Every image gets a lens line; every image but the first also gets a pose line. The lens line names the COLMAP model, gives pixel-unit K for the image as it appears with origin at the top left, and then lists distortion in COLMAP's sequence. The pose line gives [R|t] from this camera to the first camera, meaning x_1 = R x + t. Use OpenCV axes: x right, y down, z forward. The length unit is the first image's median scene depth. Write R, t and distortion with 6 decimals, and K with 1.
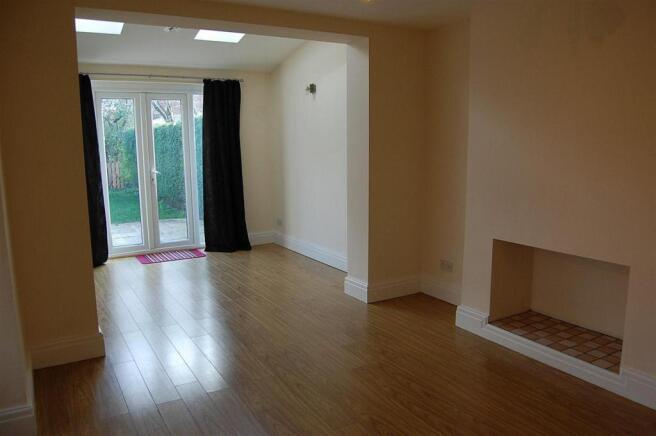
lens RADIAL K [[522.5, 0, 328.0], [0, 522.5, 218.0], [0, 0, 1]] dist [-0.000040, 0.001153]
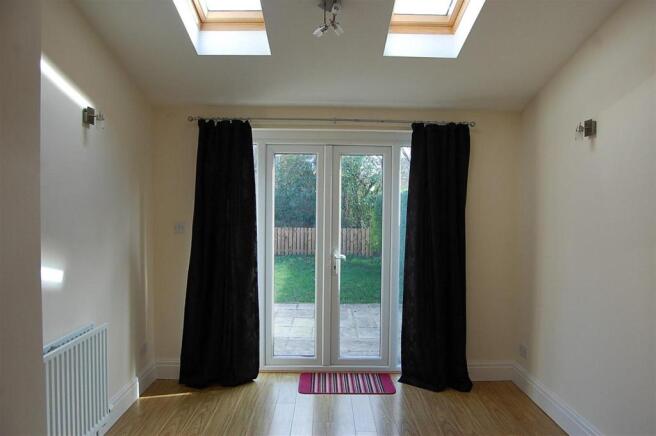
lens RADIAL K [[523.2, 0, 327.8], [0, 523.2, 227.2], [0, 0, 1]] dist [-0.086004, 0.000347]
pose [[0.864835, 0.051578, -0.499400, 0.003285], [-0.103006, 0.991777, -0.075951, -0.072524], [0.491376, 0.117126, 0.863036, 0.384779]]
